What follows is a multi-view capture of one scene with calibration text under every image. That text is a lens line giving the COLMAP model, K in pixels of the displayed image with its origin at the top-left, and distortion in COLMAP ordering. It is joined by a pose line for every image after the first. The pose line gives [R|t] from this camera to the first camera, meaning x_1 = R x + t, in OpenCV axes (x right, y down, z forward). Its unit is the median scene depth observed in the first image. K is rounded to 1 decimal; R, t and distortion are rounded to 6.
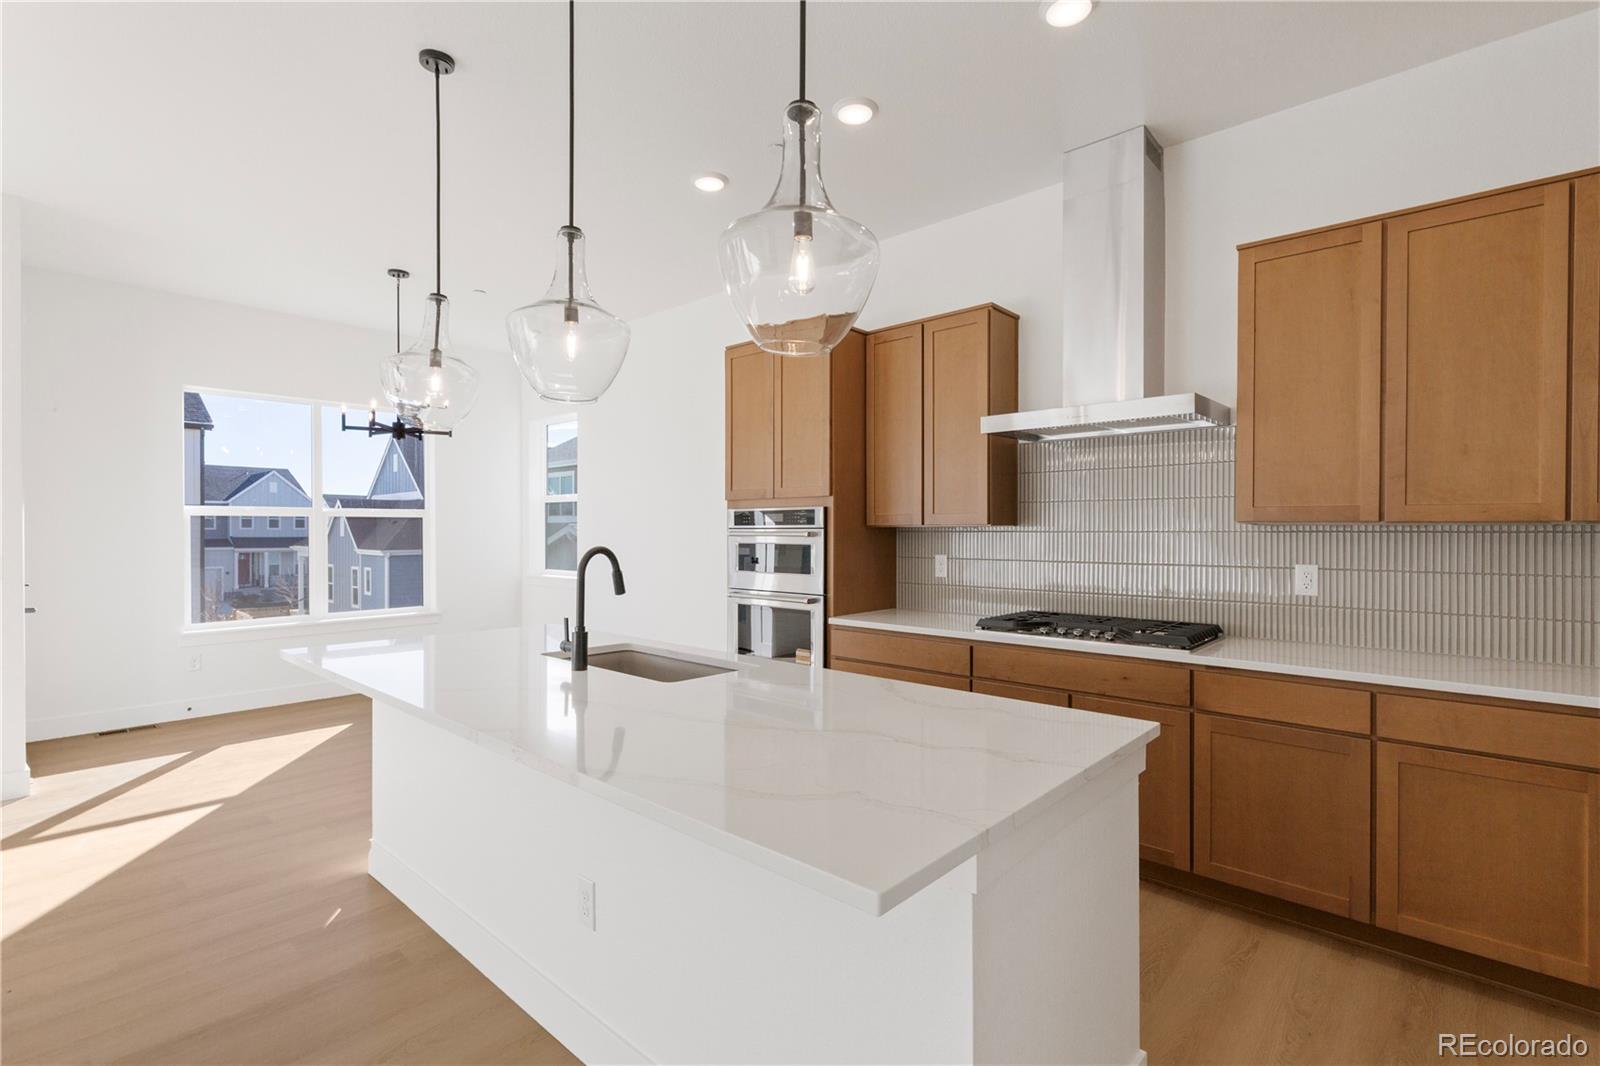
lens RADIAL K [[740.7, 0, 789.0], [0, 740.7, 531.9], [0, 0, 1]] dist [0.002405, 0.000629]
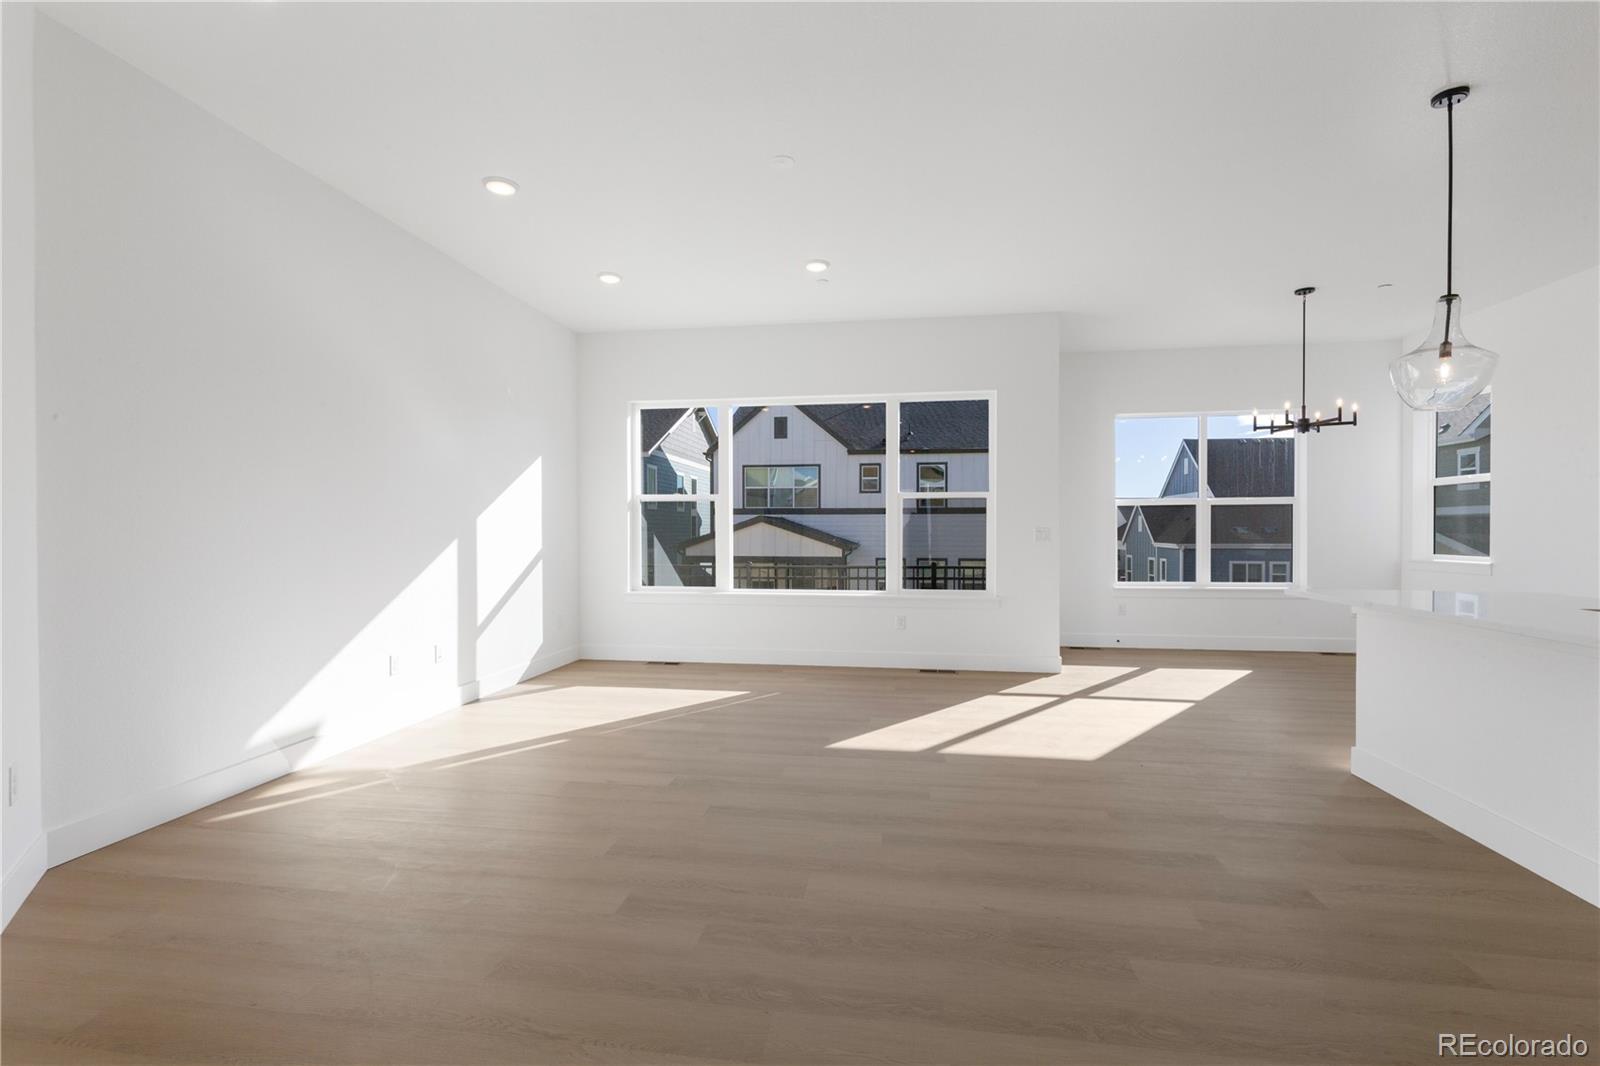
lens RADIAL K [[678.7, 0, 800.0], [0, 678.7, 533.0], [0, 0, 1]] dist [0.002063, 0.000250]
pose [[0.571304, 0.003648, -0.820730, -0.117431], [-0.003622, 0.999992, 0.001923, 0.039928], [0.820730, 0.001874, 0.571313, -0.311996]]
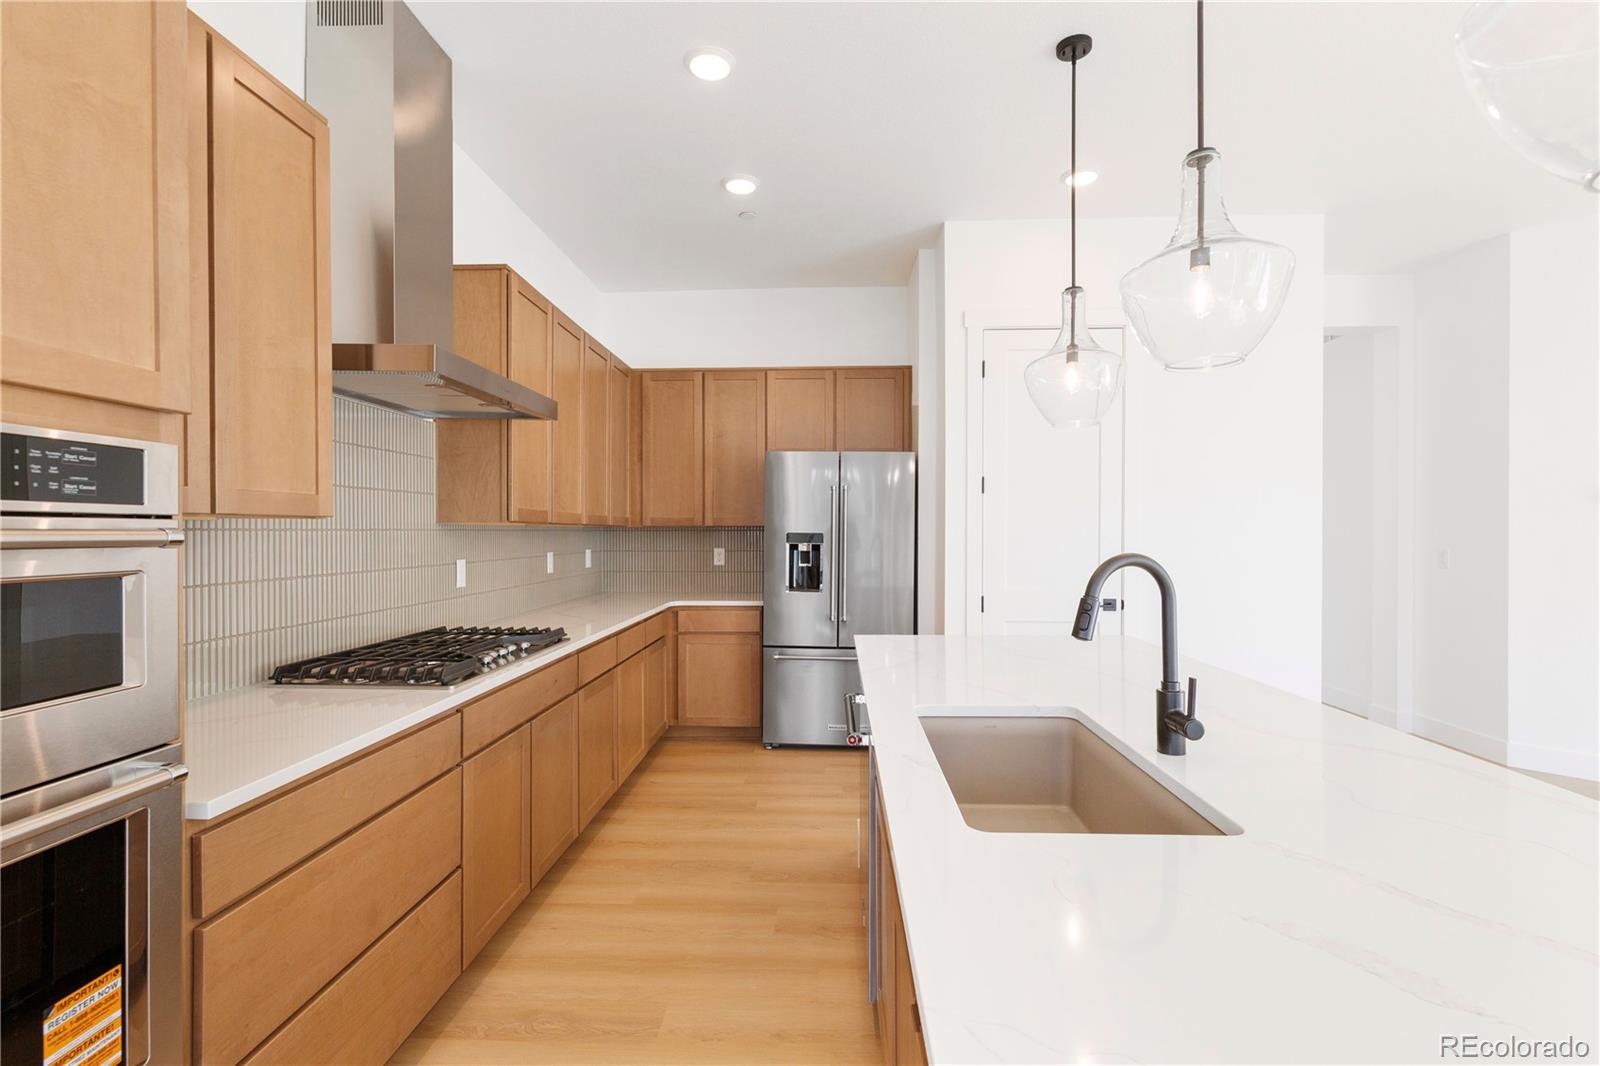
lens RADIAL K [[740.7, 0, 789.0], [0, 740.7, 531.9], [0, 0, 1]] dist [0.002405, 0.000629]
pose [[-0.642725, -0.005633, 0.766076, -0.339410], [-0.000717, 0.999977, 0.006751, -0.001274], [-0.766096, 0.003790, -0.642715, 0.984728]]
